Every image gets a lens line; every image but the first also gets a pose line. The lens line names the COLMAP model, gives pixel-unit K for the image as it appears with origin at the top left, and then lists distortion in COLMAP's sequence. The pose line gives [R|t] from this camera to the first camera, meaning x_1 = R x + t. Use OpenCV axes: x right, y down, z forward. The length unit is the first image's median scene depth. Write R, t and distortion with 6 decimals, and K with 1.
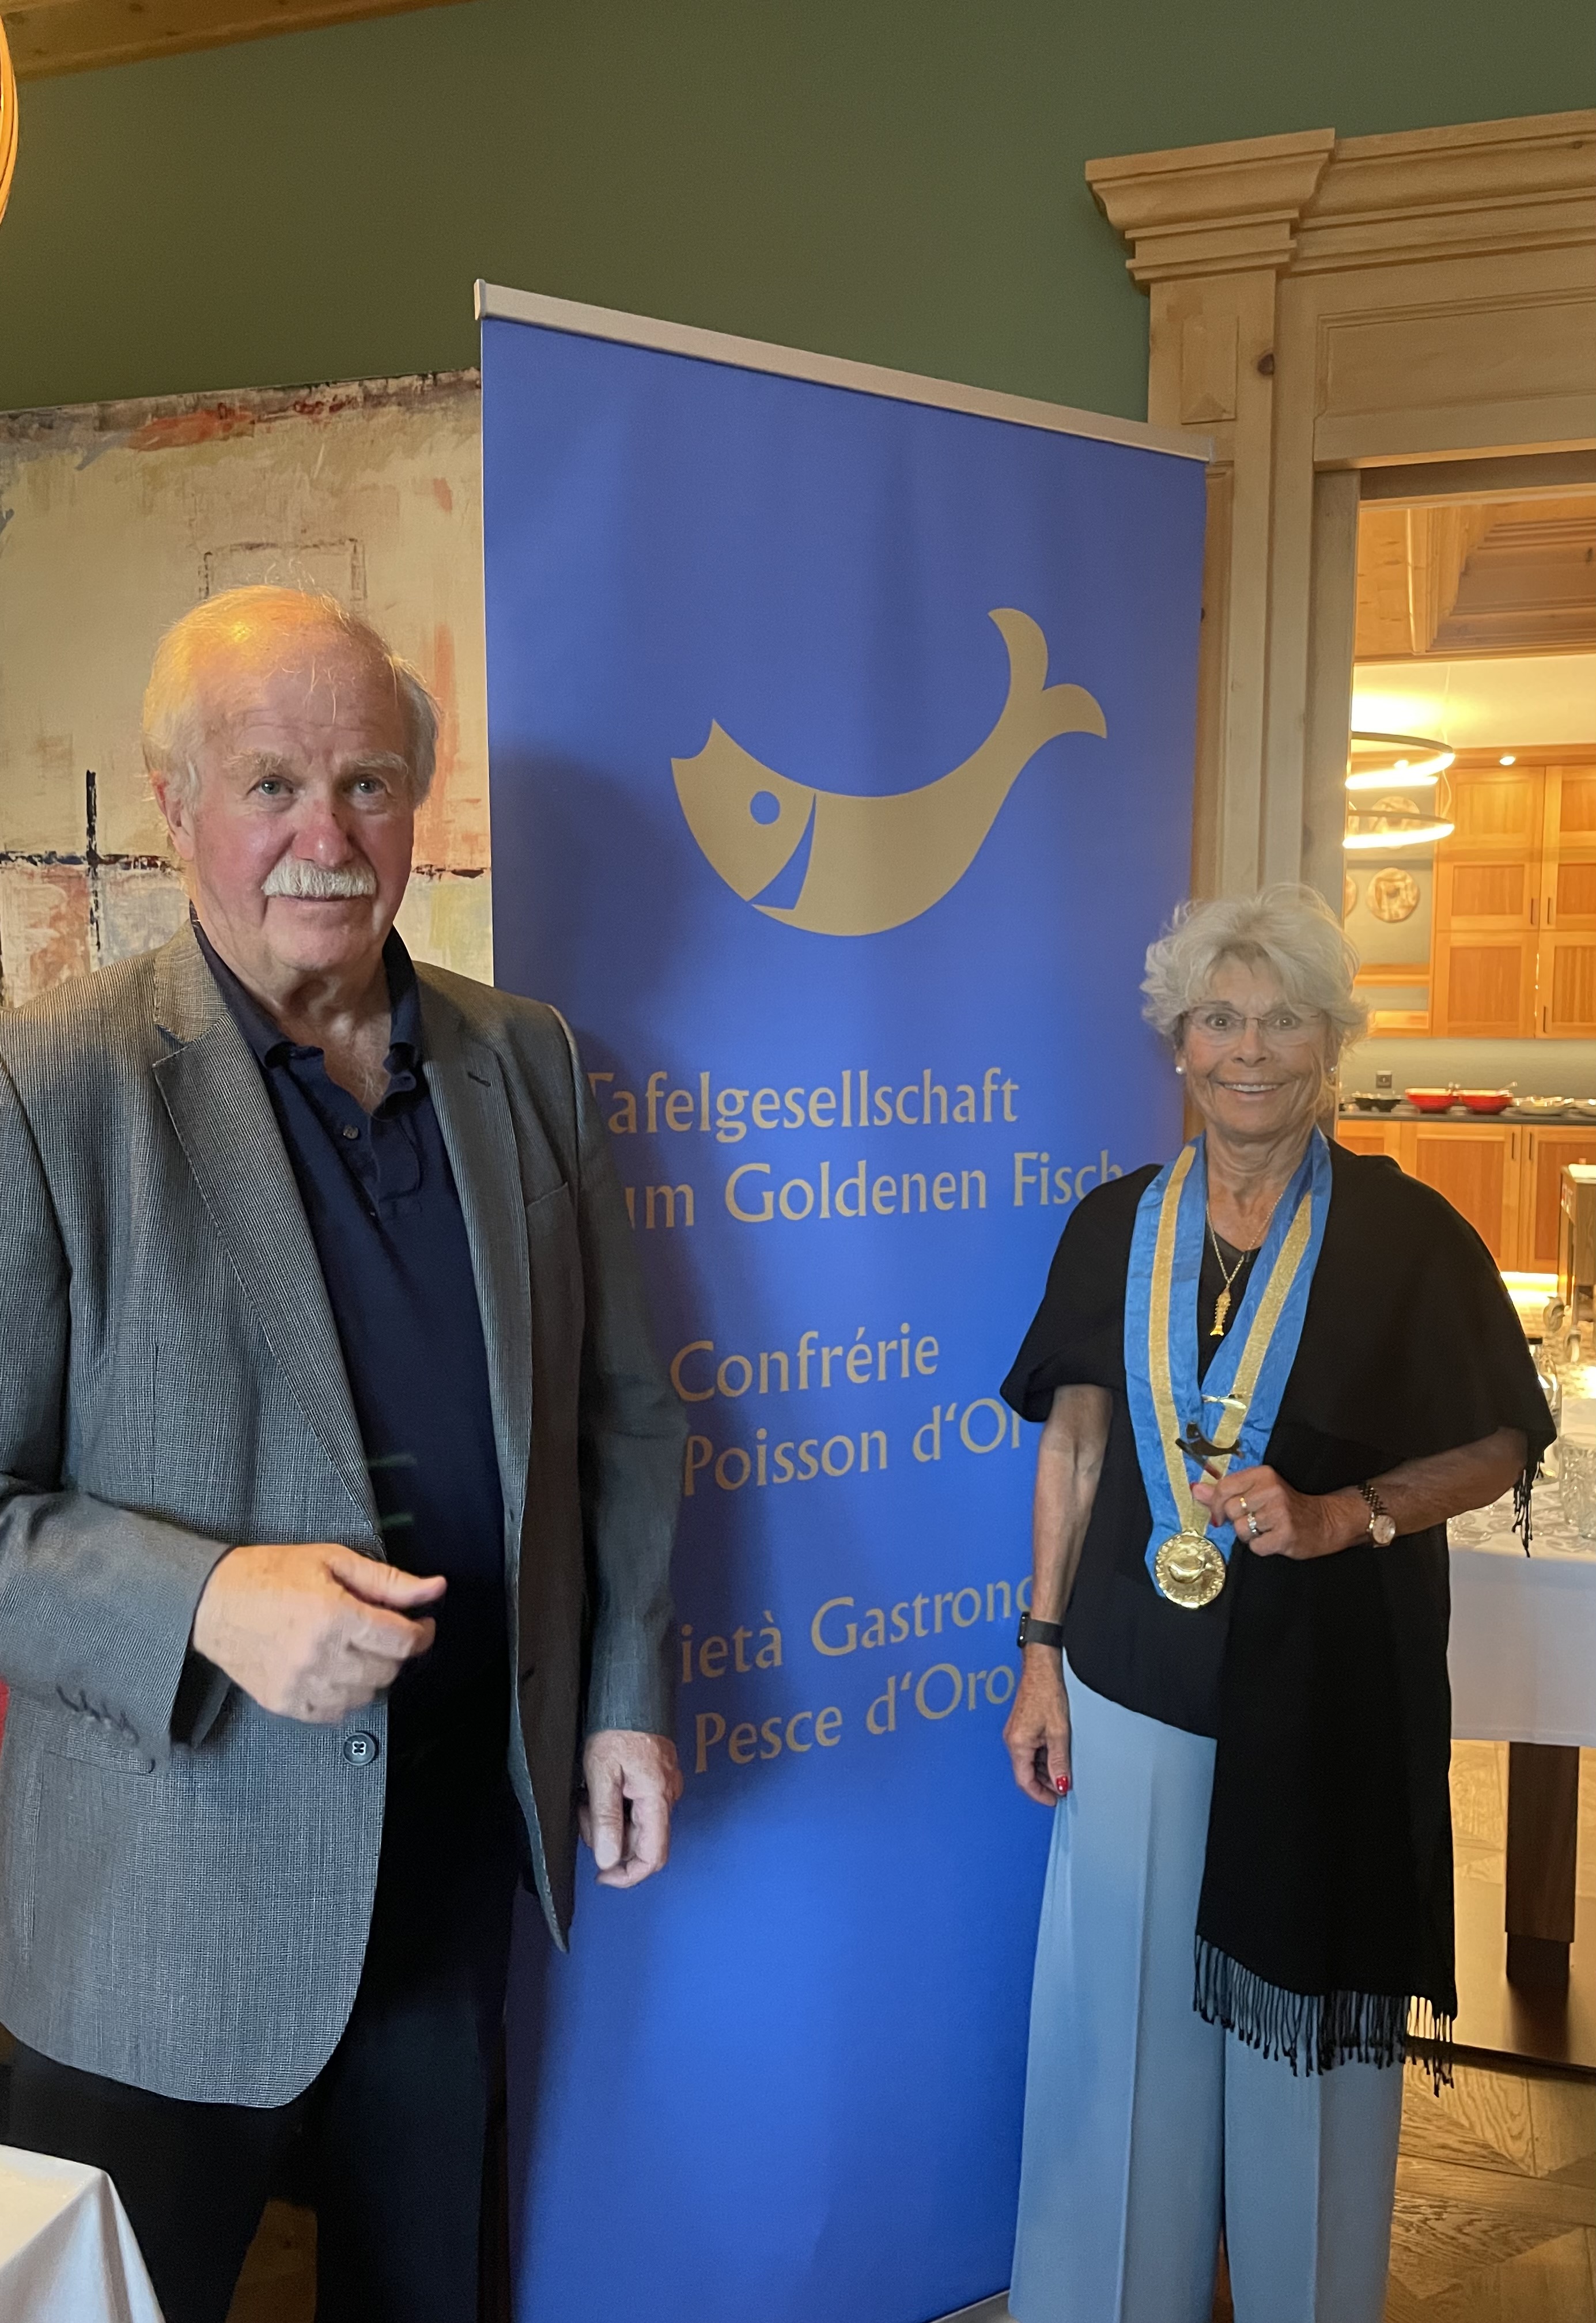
lens RADIAL K [[1808.5, 0, 903.2], [0, 1808.5, 1125.4], [0, 0, 1]] dist [0.154789, -0.235317]
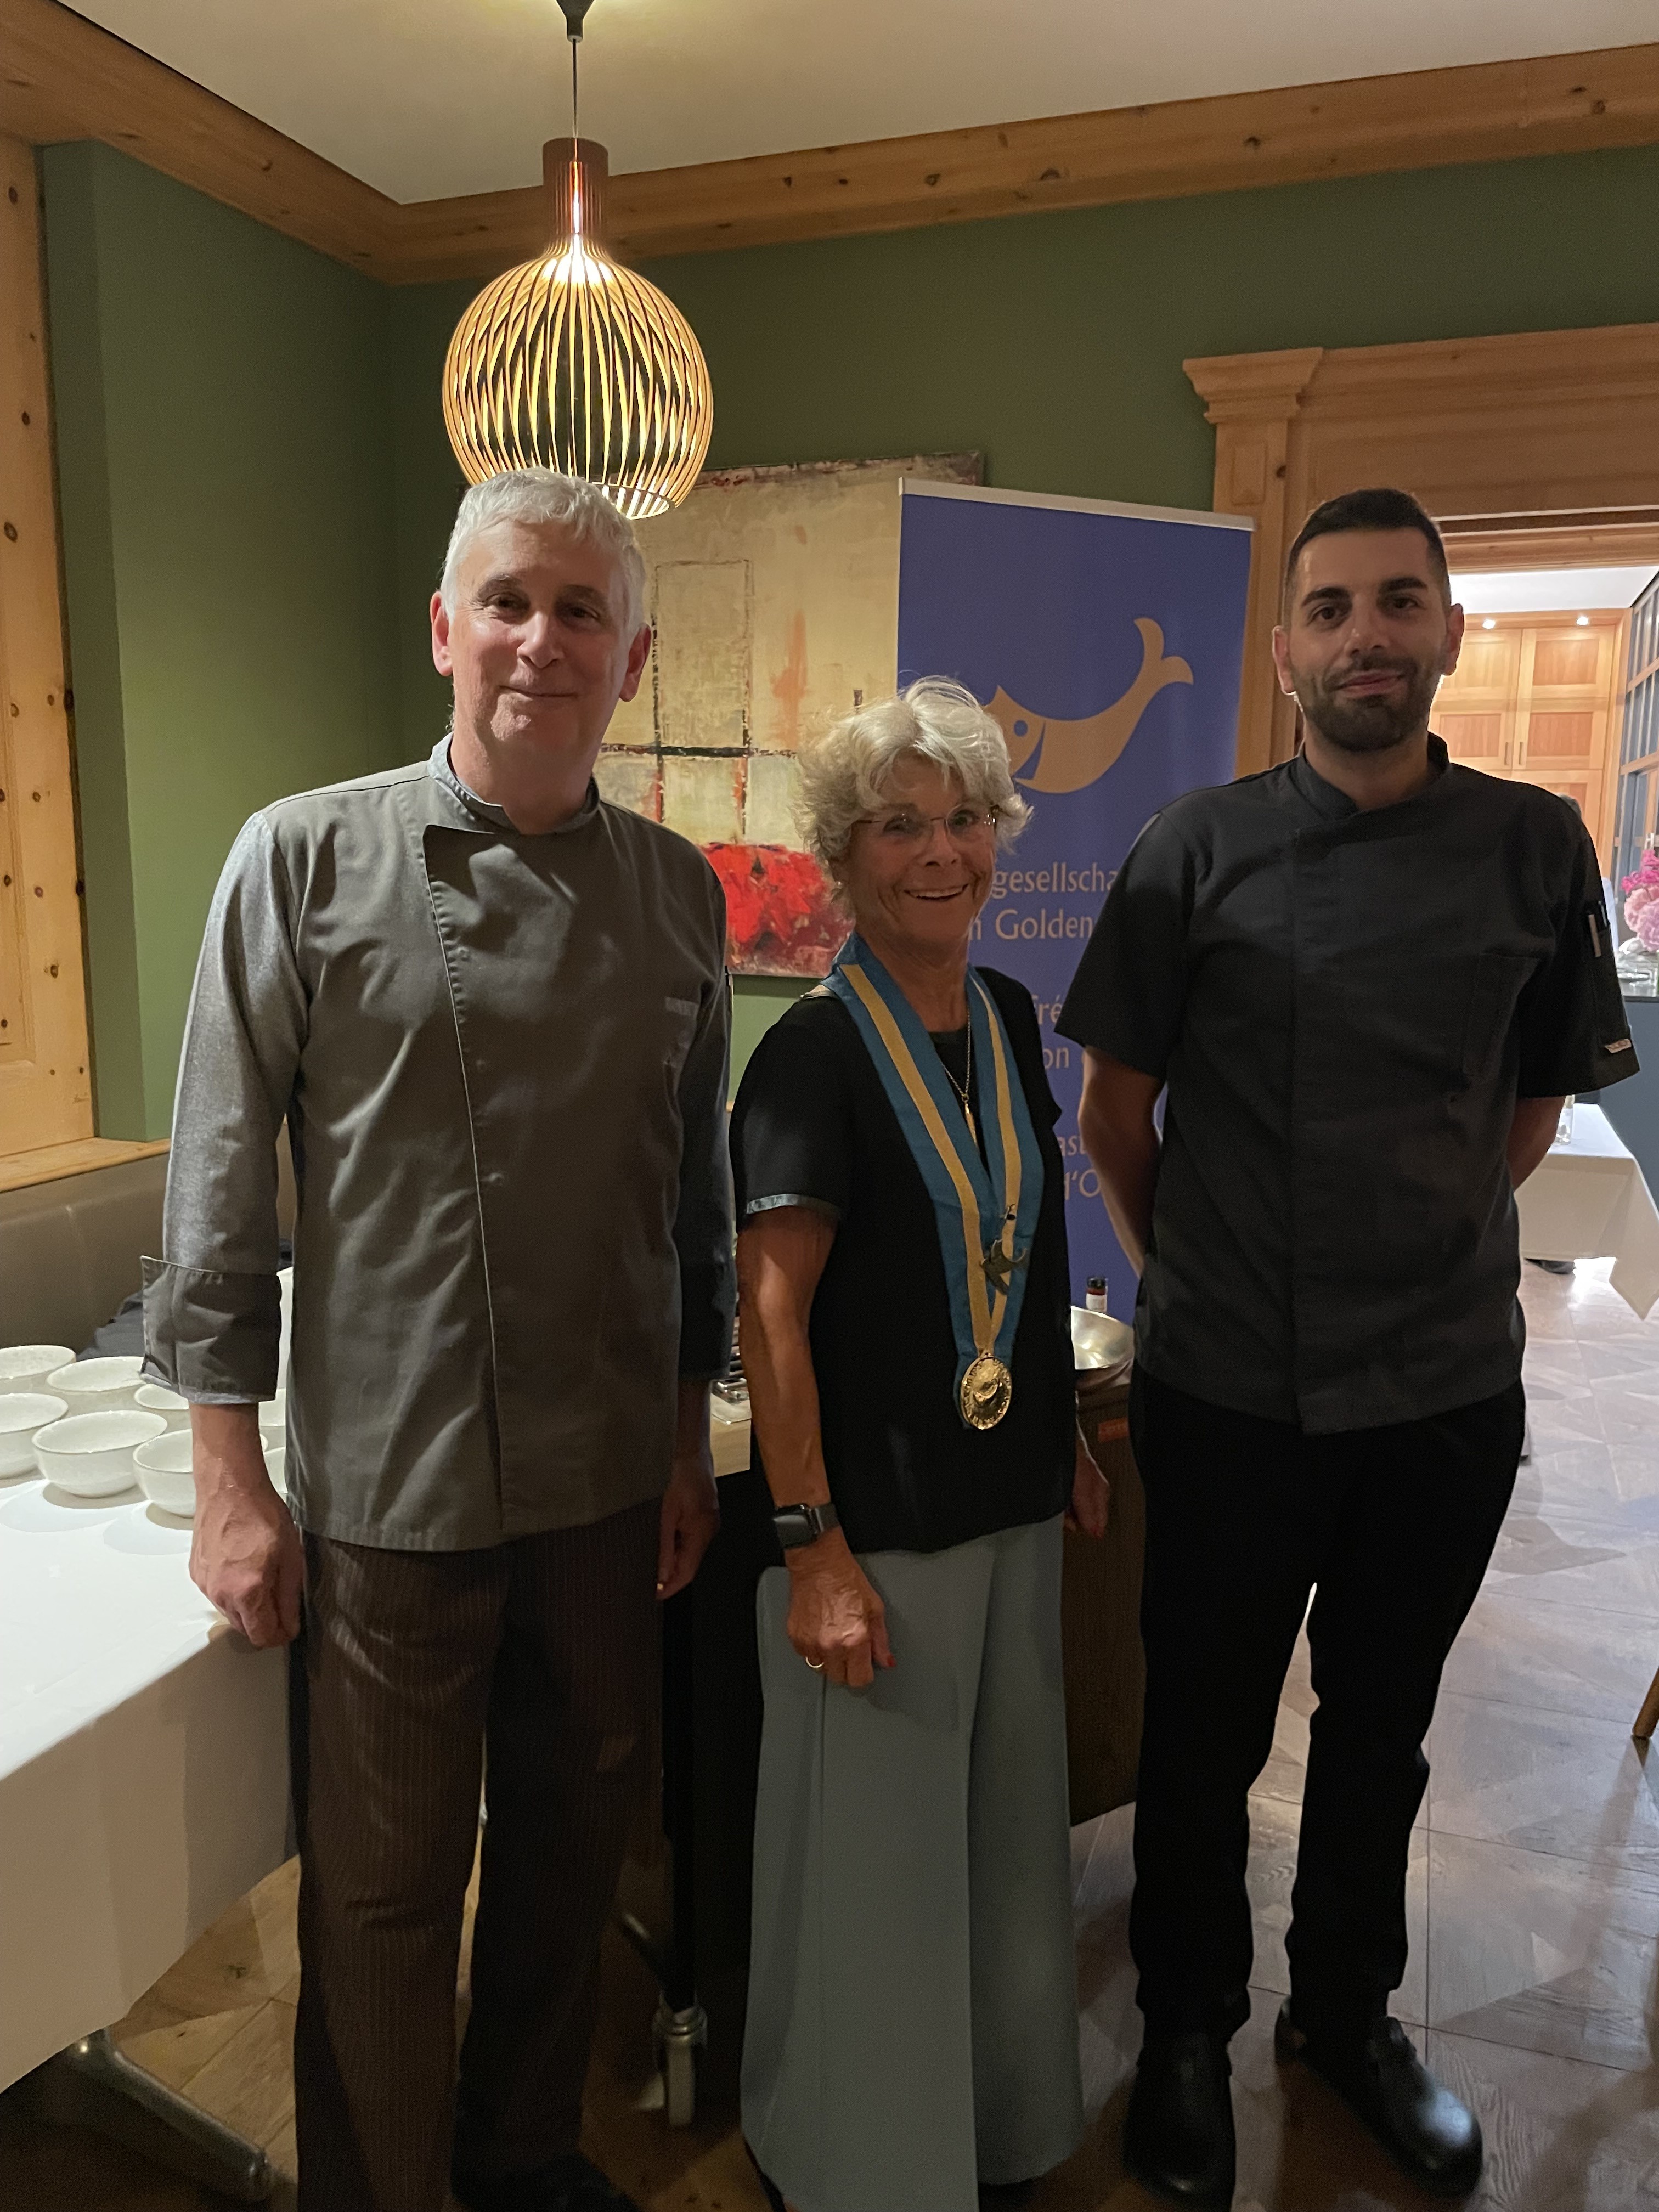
lens RADIAL K [[1728.7, 0, 829.5], [0, 1728.7, 1106.0], [0, 0, 1]] dist [0.091603, -0.120463]
pose [[0.998805, 0.009257, -0.047998, -0.155982], [-0.005077, 0.996240, 0.086489, 0.060654], [0.048618, -0.086142, 0.995096, -0.773957]]
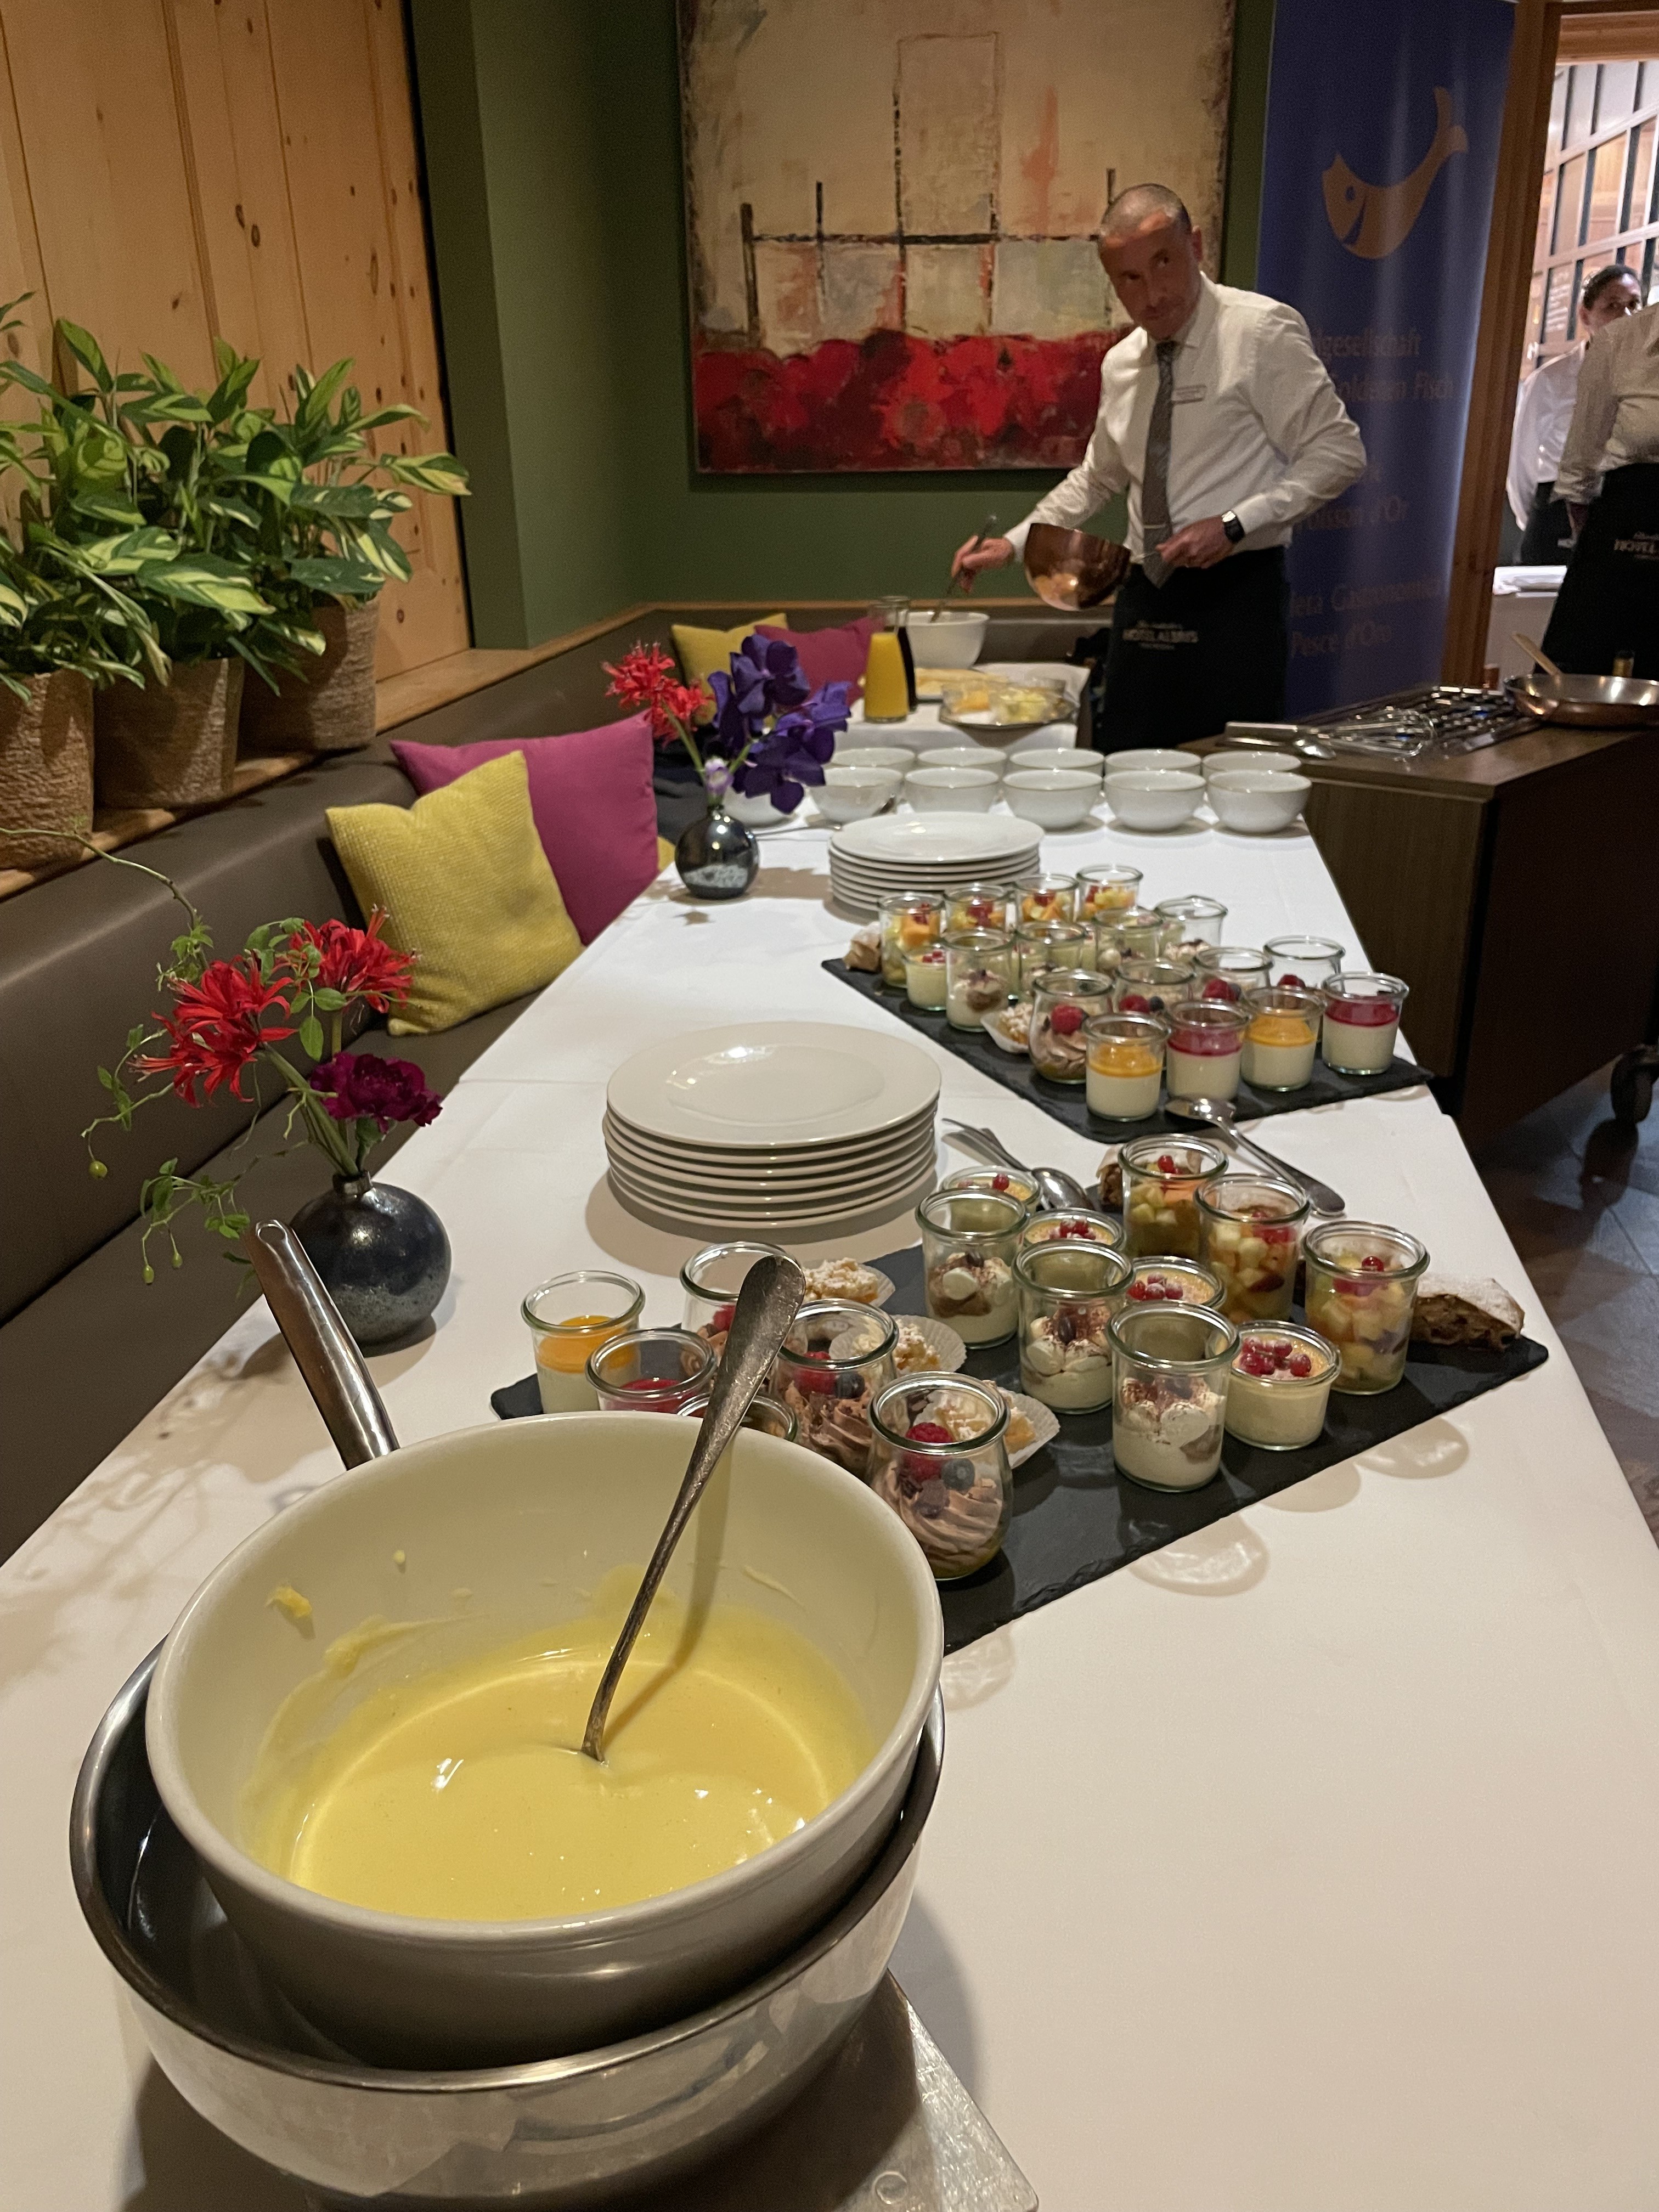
lens RADIAL K [[1728.7, 0, 829.5], [0, 1728.7, 1106.0], [0, 0, 1]] dist [0.091603, -0.120463]
pose [[0.989248, -0.081691, 0.121304, -0.853440], [0.040706, 0.950476, 0.308122, 0.155026], [-0.140468, -0.299872, 0.943581, -1.006739]]
